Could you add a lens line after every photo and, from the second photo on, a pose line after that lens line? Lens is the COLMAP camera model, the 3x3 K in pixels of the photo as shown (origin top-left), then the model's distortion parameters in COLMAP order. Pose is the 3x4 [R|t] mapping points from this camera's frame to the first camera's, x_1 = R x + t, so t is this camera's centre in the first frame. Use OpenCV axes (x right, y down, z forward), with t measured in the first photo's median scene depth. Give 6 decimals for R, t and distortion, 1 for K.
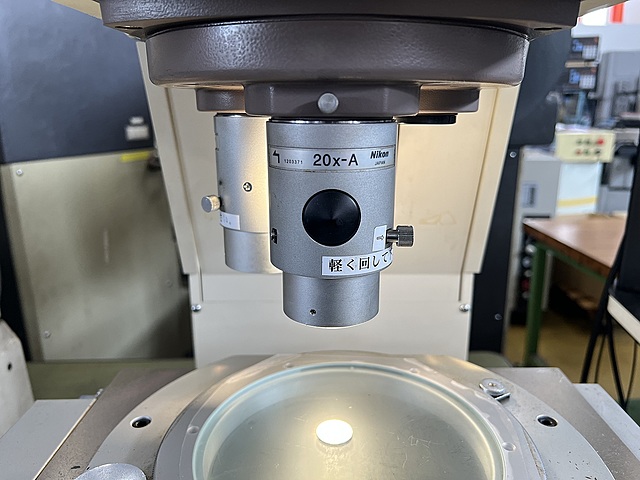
lens RADIAL K [[481.1, 0, 326.3], [0, 481.1, 244.5], [0, 0, 1]] dist [0.007963, -0.034894]
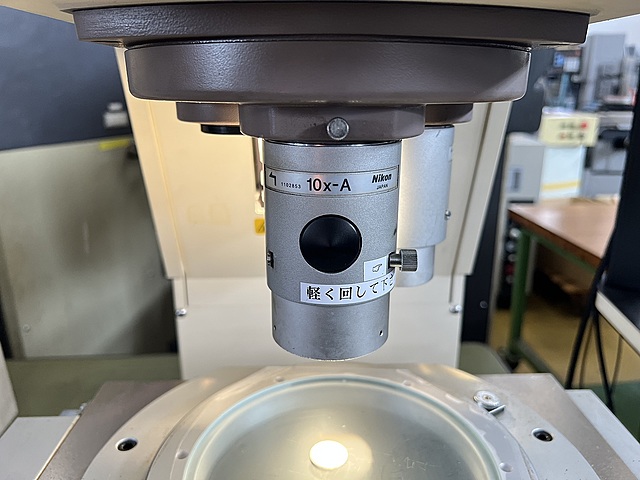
lens RADIAL K [[481.1, 0, 324.7], [0, 481.1, 243.0], [0, 0, 1]] dist [0.007963, -0.034894]
pose [[0.999503, -0.007072, 0.030722, -0.010494], [0.005907, 0.999267, 0.037828, -0.044340], [-0.030967, -0.037627, 0.998812, 0.027475]]
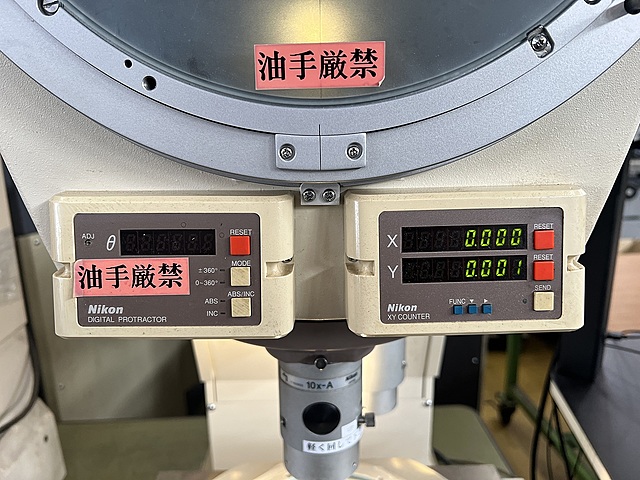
lens RADIAL K [[481.1, 0, 317.5], [0, 481.1, 240.4], [0, 0, 1]] dist [0.007963, -0.034894]
pose [[0.999868, -0.014757, 0.006807, 0.001484], [0.014883, 0.999711, -0.018867, -0.278777], [-0.006527, 0.018966, 0.999799, -0.258996]]
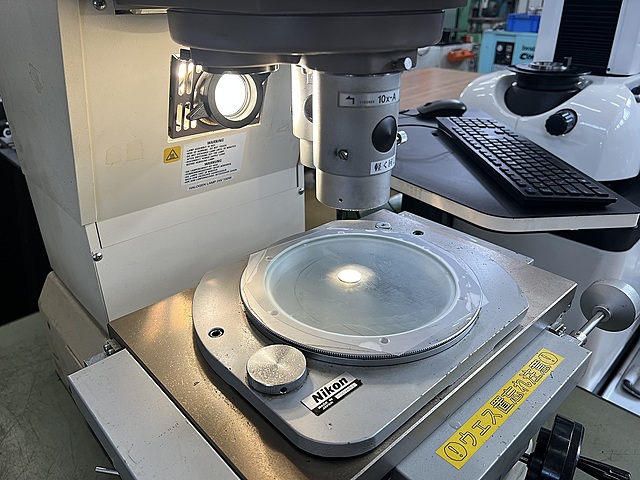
lens RADIAL K [[481.1, 0, 301.2], [0, 481.1, 236.9], [0, 0, 1]] dist [0.007963, -0.034894]
pose [[0.734273, -0.297989, 0.609955, -0.584855], [0.176471, 0.951405, 0.252363, -0.086401], [-0.655516, -0.077664, 0.751177, -0.016675]]
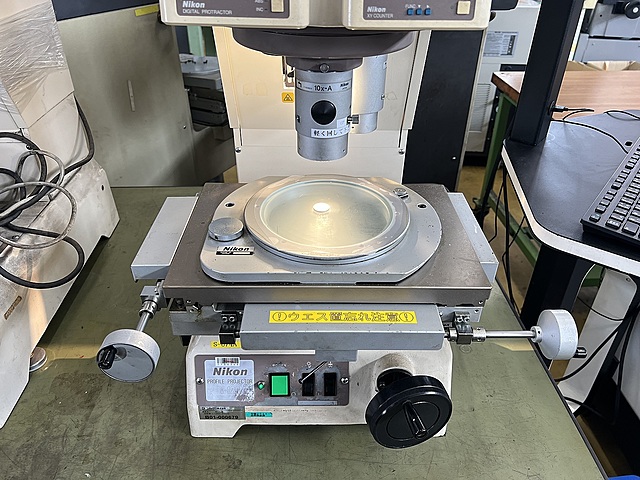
lens RADIAL K [[481.1, 0, 322.2], [0, 481.1, 243.1], [0, 0, 1]] dist [0.007963, -0.034894]
pose [[0.999813, 0.008115, 0.017573, -0.011491], [-0.013312, 0.947346, 0.319934, -0.095538], [-0.014052, -0.320108, 0.947277, -0.666735]]
